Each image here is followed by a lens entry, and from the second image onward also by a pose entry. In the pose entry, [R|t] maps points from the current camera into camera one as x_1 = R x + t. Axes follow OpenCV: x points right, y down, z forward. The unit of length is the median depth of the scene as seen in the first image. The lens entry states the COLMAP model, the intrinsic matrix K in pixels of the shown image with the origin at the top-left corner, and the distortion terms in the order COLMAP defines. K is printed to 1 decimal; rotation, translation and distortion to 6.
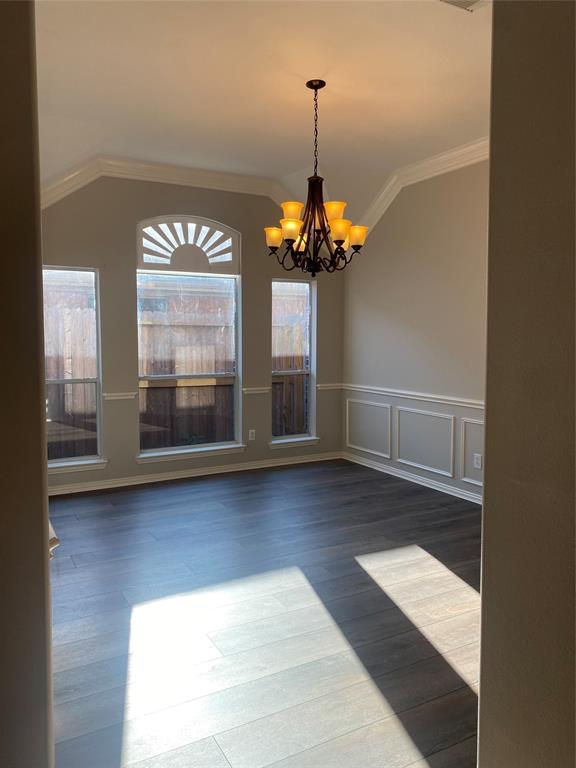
lens RADIAL K [[586.6, 0, 288.0], [0, 586.6, 382.0], [0, 0, 1]] dist [0.033949, -0.030459]
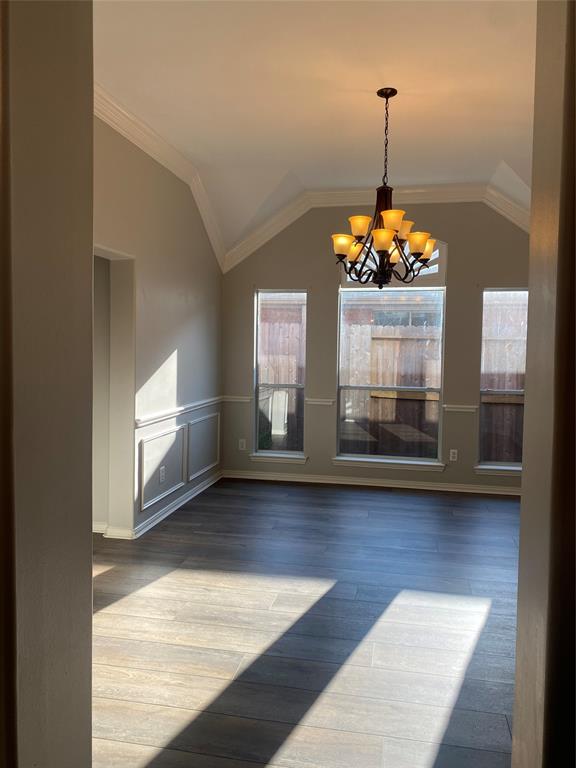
lens RADIAL K [[586.6, 0, 287.4], [0, 586.6, 382.2], [0, 0, 1]] dist [0.033949, -0.030459]
pose [[0.760252, 0.050345, -0.647675, 0.347291], [-0.064357, 0.997925, 0.002027, -0.010805], [0.646433, 0.040141, 0.761914, 0.102063]]
